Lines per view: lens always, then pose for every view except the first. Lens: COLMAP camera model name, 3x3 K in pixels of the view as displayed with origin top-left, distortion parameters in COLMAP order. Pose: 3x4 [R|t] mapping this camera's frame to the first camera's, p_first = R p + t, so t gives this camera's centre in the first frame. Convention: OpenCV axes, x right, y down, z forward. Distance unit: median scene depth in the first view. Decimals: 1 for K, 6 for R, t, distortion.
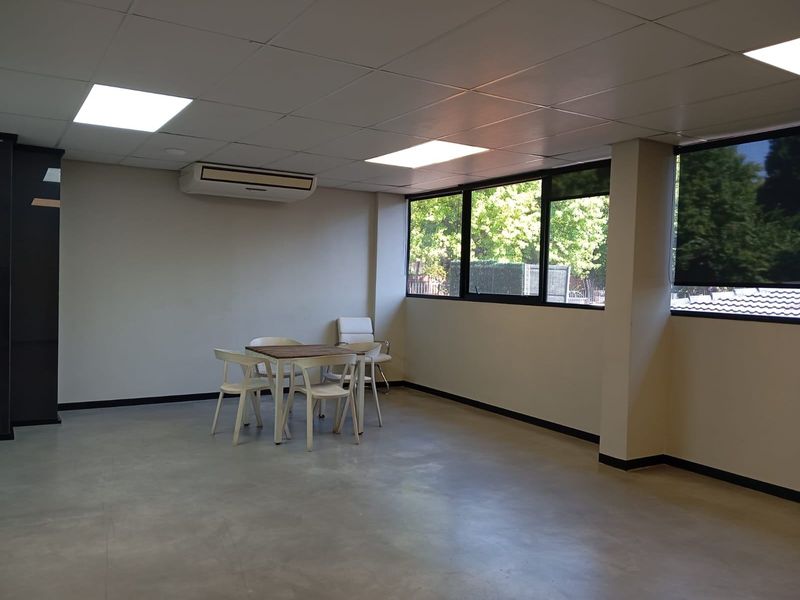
lens RADIAL K [[649.2, 0, 400.0], [0, 649.2, 300.0], [0, 0, 1]] dist [0.099302, -0.195426]
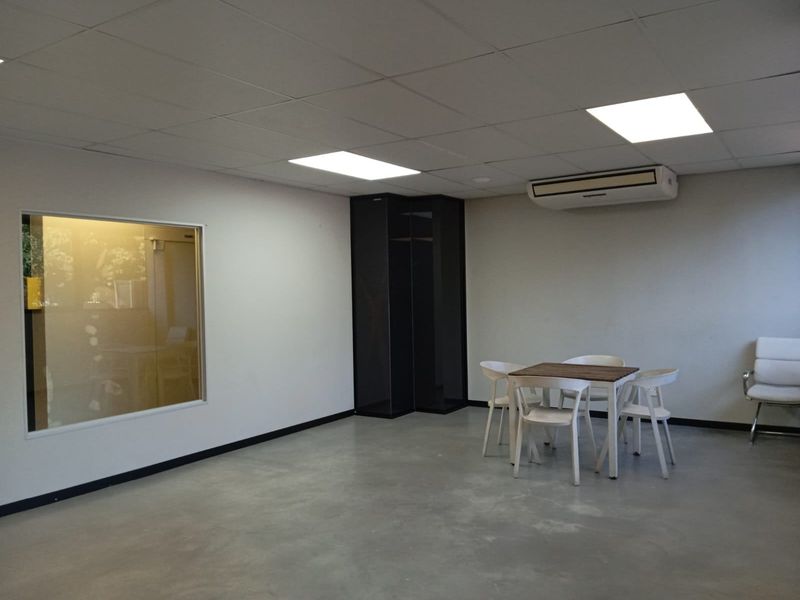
lens RADIAL K [[649.2, 0, 400.0], [0, 649.2, 300.0], [0, 0, 1]] dist [0.099302, -0.195426]
pose [[0.419949, -0.024164, -0.907226, 0.676388], [0.004780, 0.999691, -0.024414, 0.001001], [0.907535, 0.005916, 0.419934, 0.481859]]
